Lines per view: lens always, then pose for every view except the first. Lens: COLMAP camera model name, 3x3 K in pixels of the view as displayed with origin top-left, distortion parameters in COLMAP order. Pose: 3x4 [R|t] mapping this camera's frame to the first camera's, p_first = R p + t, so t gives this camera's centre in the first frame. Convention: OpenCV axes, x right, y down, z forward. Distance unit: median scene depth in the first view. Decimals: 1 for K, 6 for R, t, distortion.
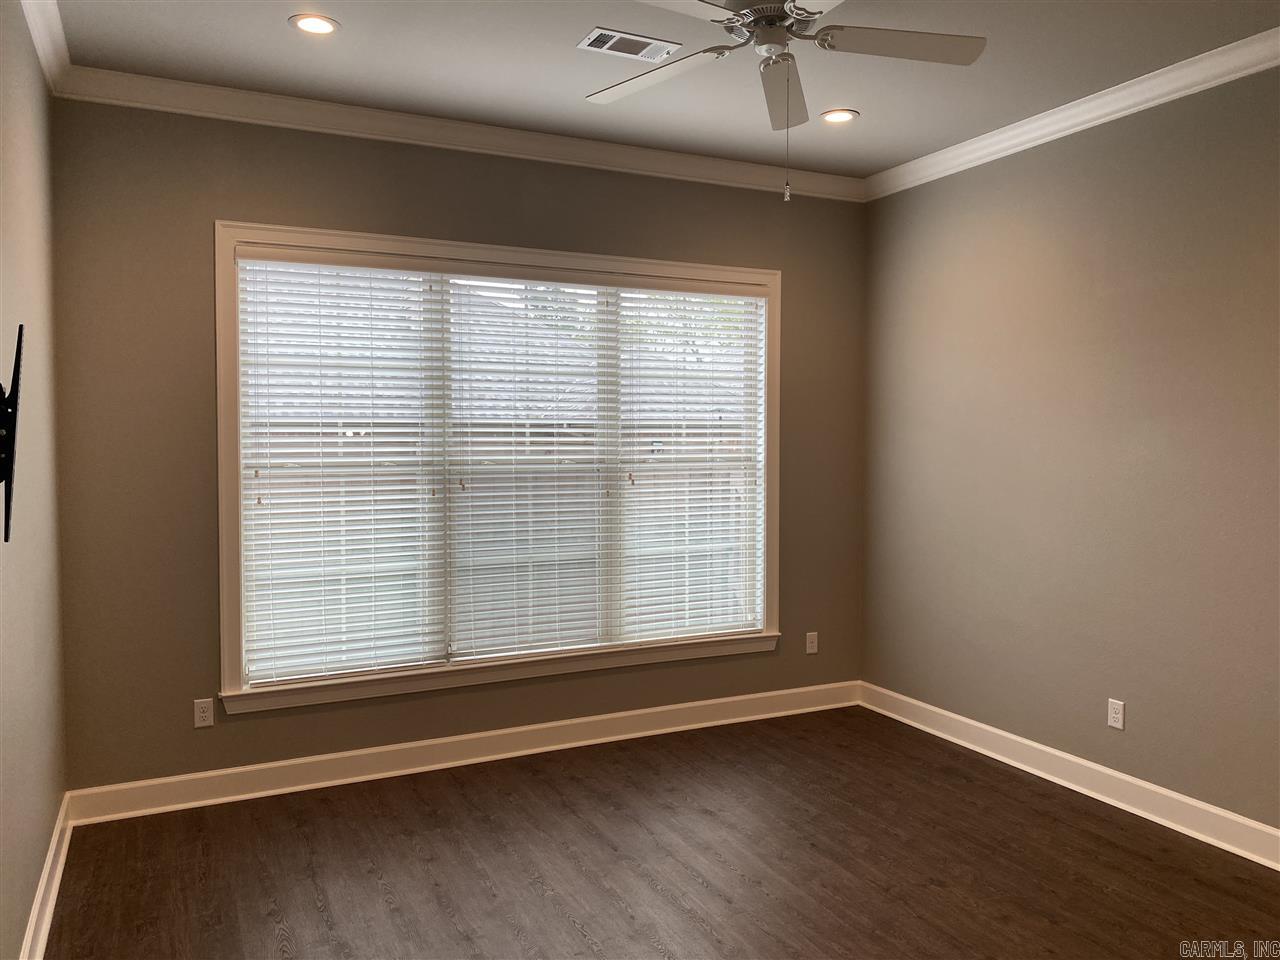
lens RADIAL K [[968.0, 0, 643.1], [0, 968.0, 476.9], [0, 0, 1]] dist [0.038709, -0.046764]
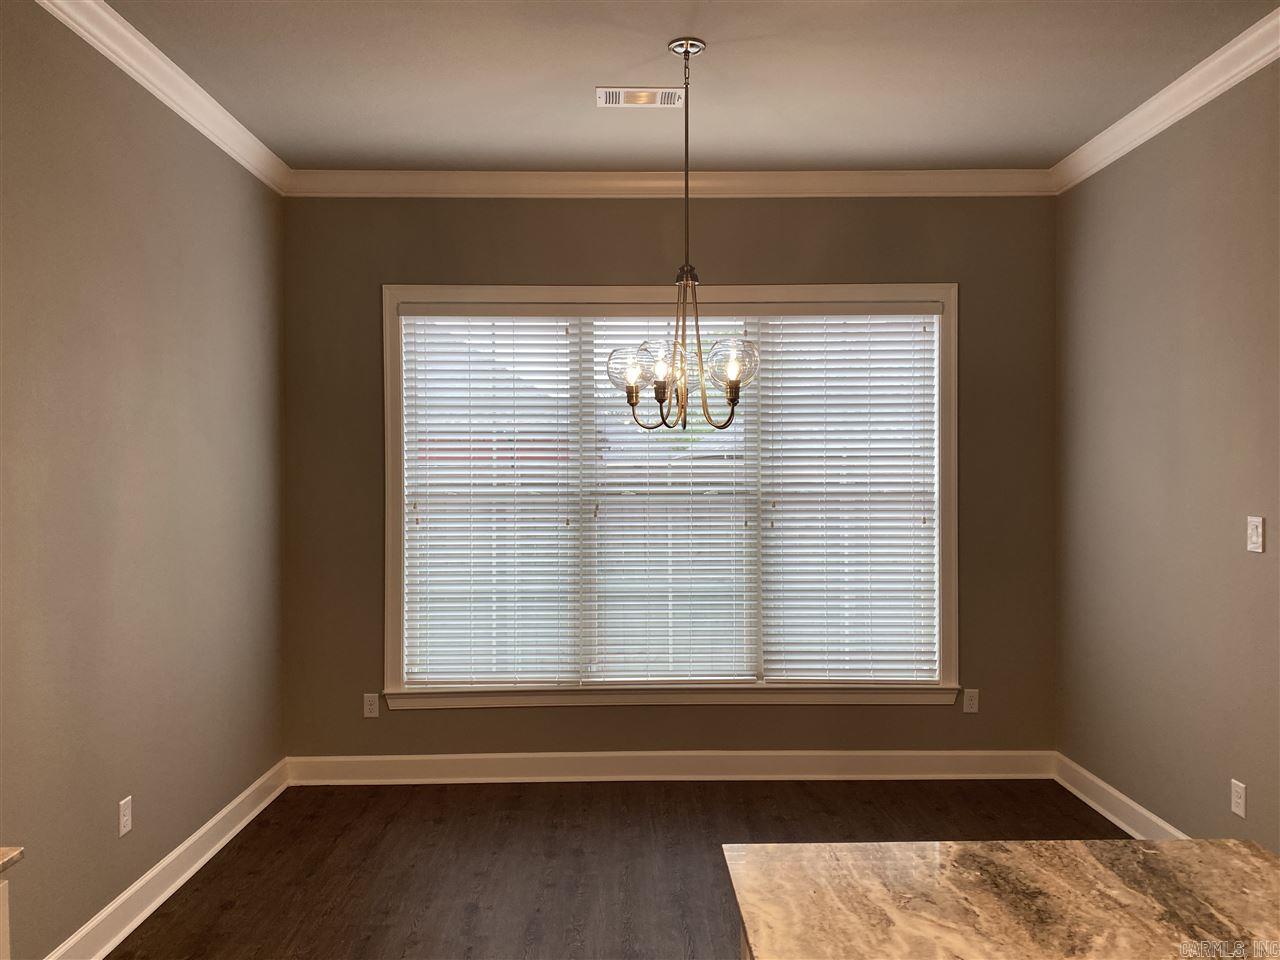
lens RADIAL K [[902.2, 0, 626.1], [0, 902.2, 496.8], [0, 0, 1]] dist [0.033051, 0.003584]
pose [[0.906334, 0.010359, -0.422434, 0.252491], [-0.014246, 0.999880, -0.006045, -0.005562], [0.422321, 0.011496, 0.906373, 0.122420]]
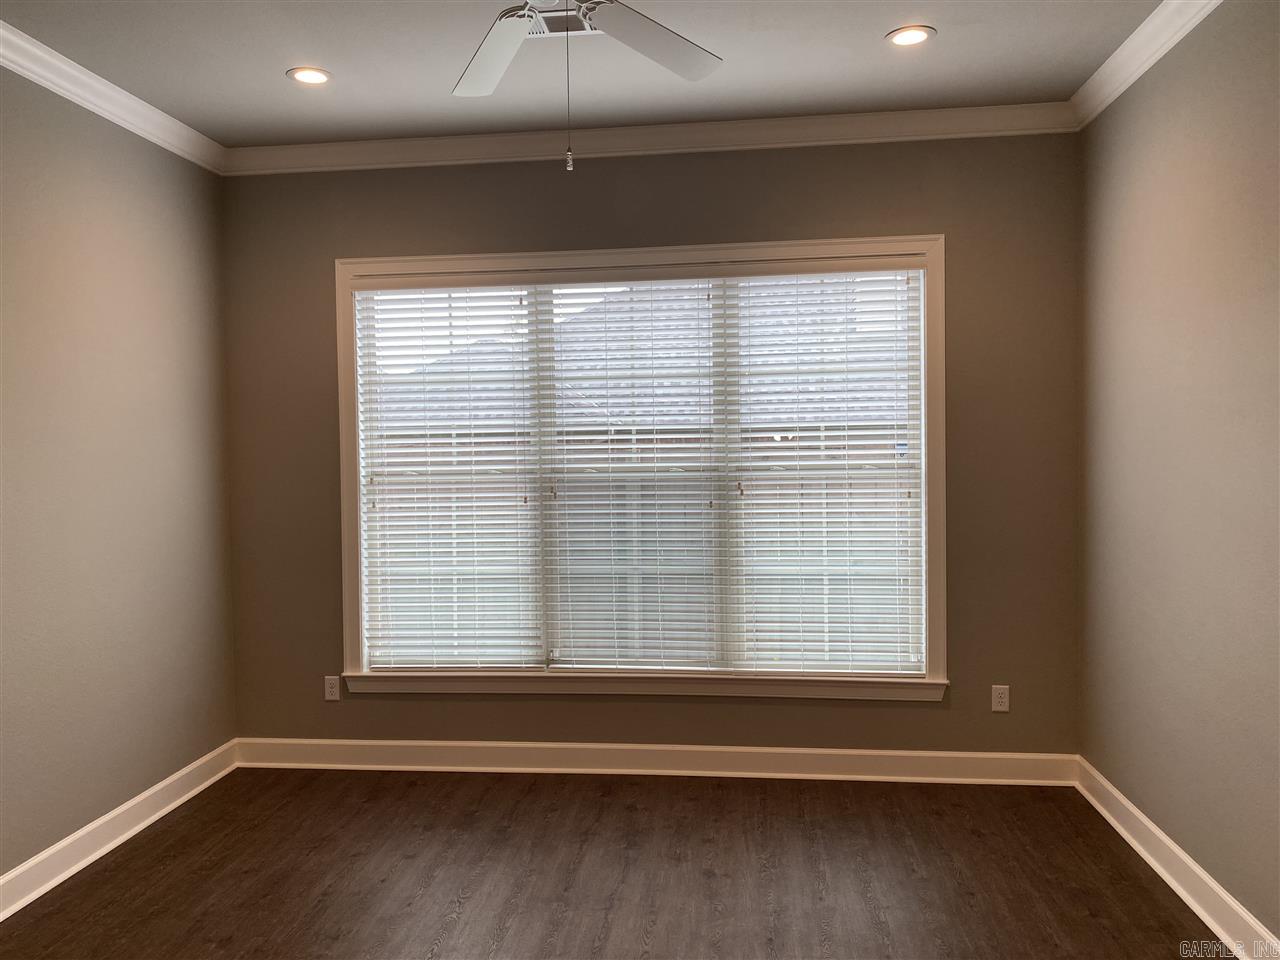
lens RADIAL K [[968.0, 0, 642.6], [0, 968.0, 473.8], [0, 0, 1]] dist [0.038709, -0.046764]
pose [[0.840930, 0.004031, -0.541128, 0.425784], [-0.006618, 0.999974, -0.002835, -0.009076], [0.541103, 0.005965, 0.840935, 0.204169]]
